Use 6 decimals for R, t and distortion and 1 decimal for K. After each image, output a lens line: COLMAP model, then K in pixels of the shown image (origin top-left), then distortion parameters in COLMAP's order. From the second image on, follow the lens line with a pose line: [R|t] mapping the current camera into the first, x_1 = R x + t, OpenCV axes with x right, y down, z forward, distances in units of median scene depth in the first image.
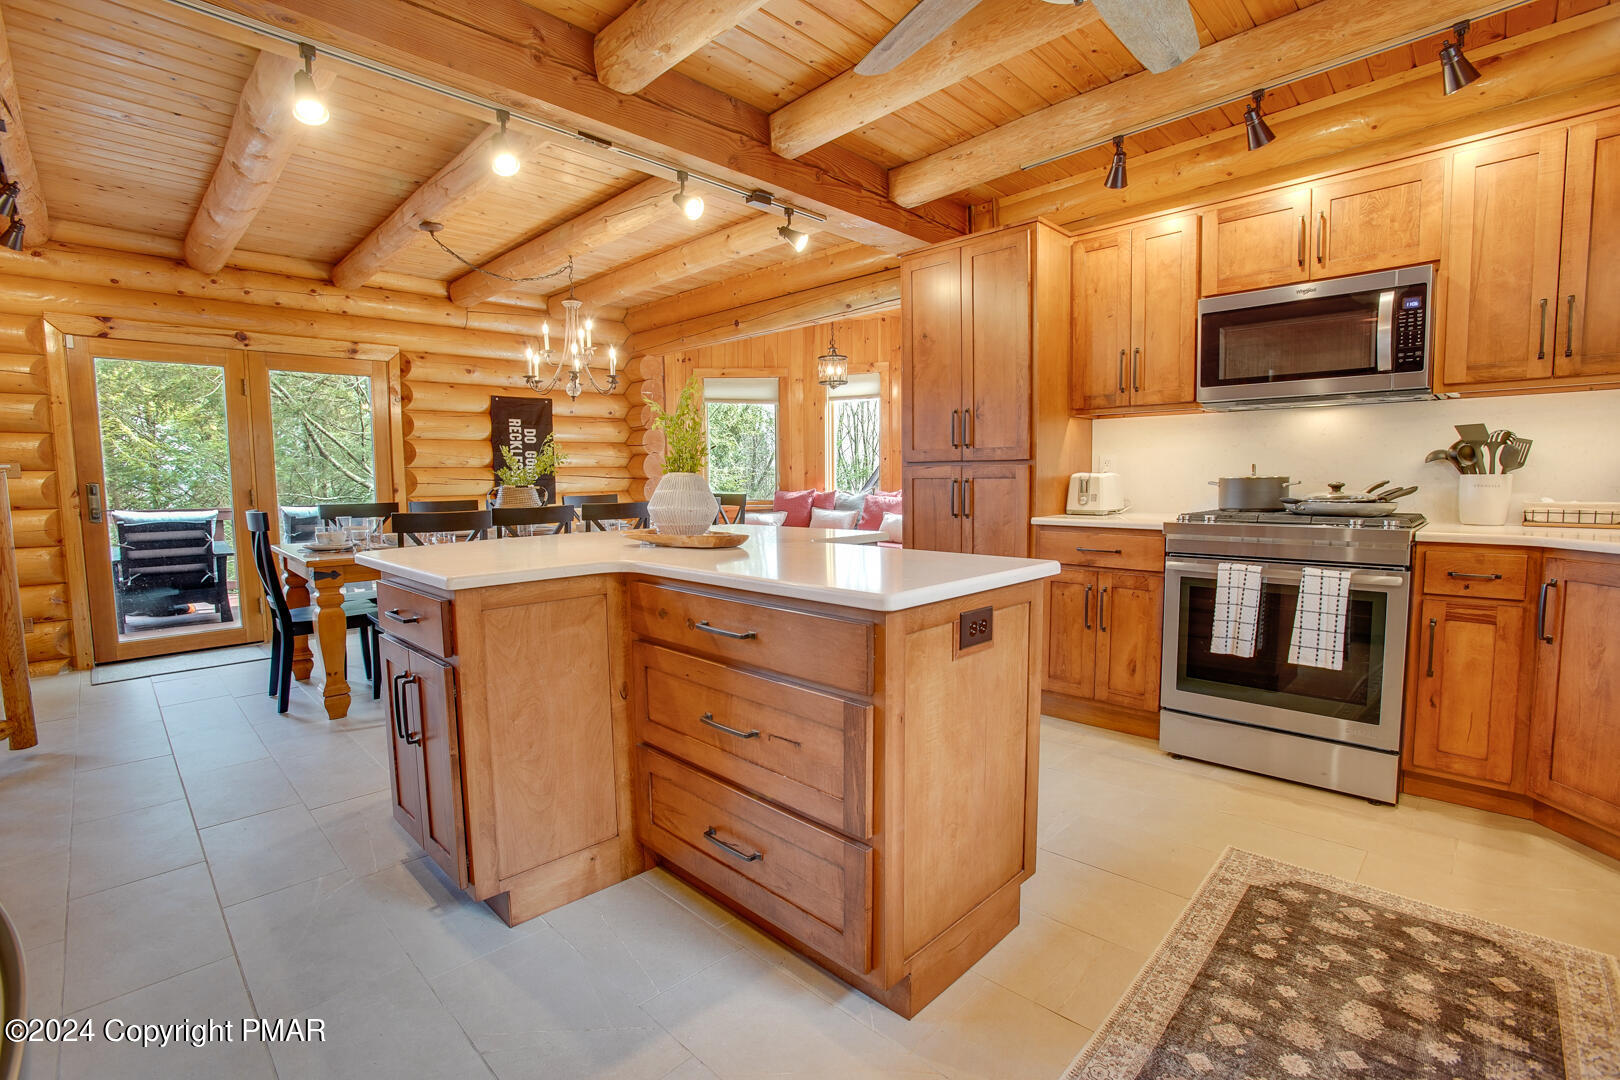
lens RADIAL K [[723.6, 0, 810.7], [0, 723.6, 543.1], [0, 0, 1]] dist [-0.048484, 0.005526]
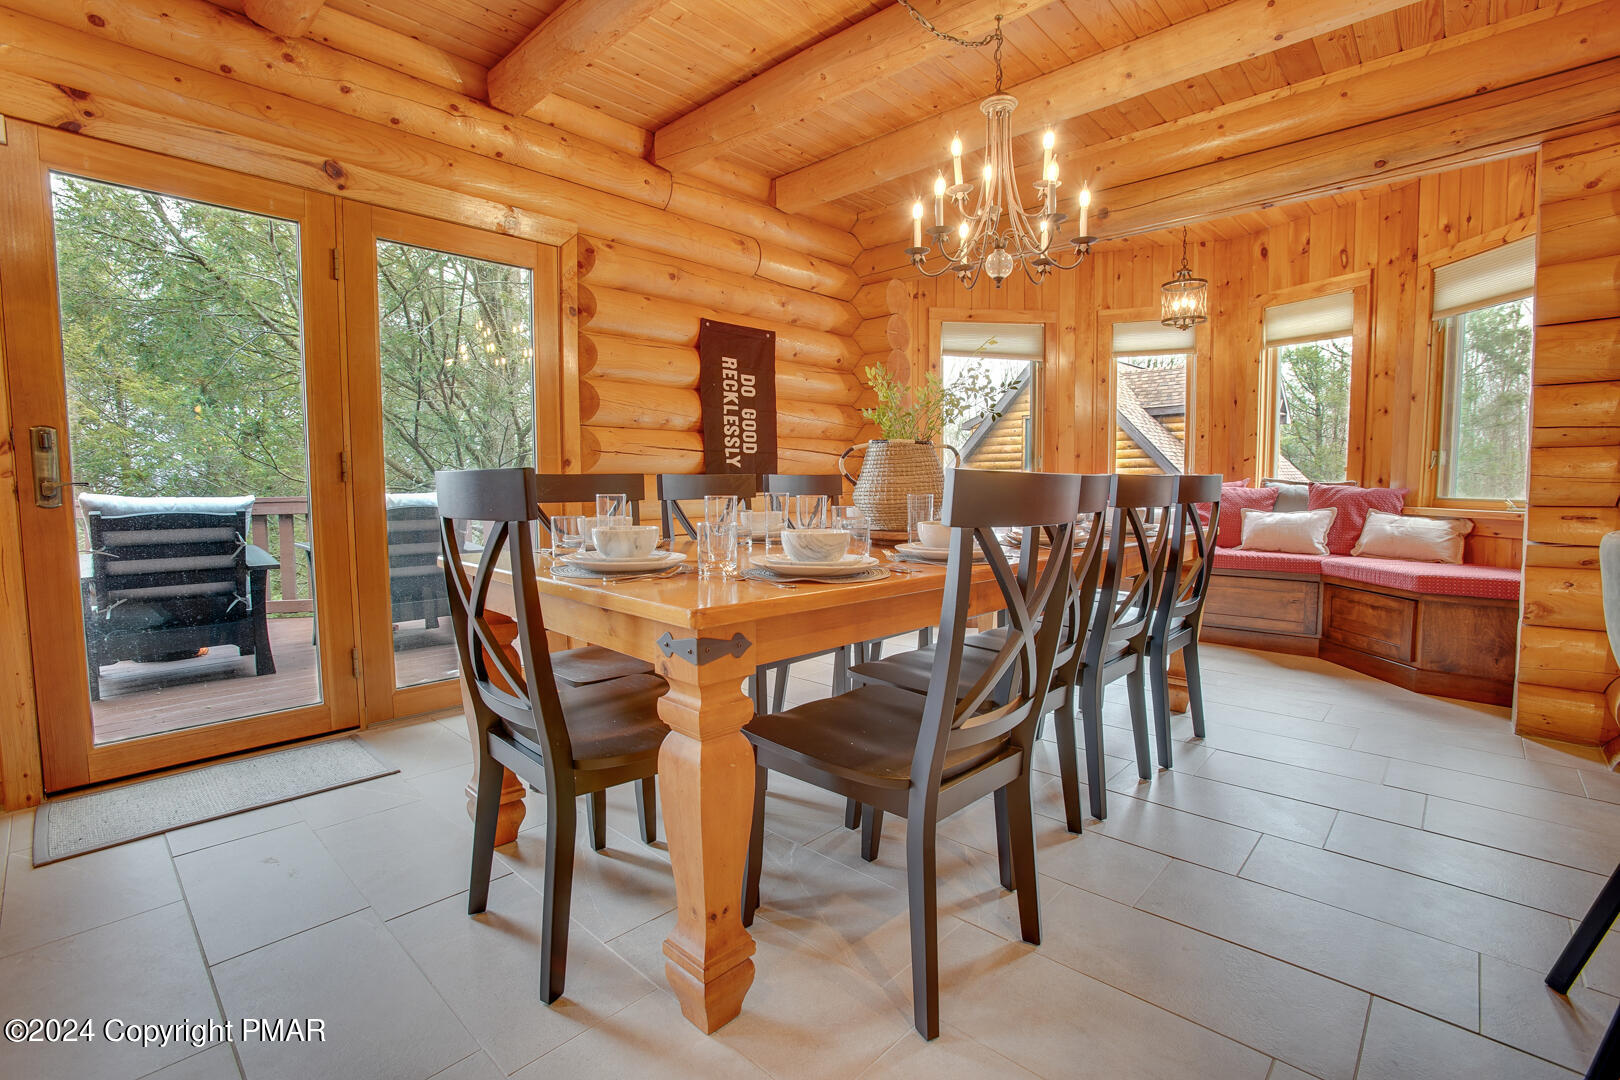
lens RADIAL K [[723.6, 0, 812.3], [0, 723.6, 541.5], [0, 0, 1]] dist [-0.048484, 0.005526]
pose [[0.999701, 0.003505, 0.024199, -0.383490], [-0.003264, 0.999945, -0.009989, -0.001551], [-0.024233, 0.009907, 0.999657, 0.380706]]
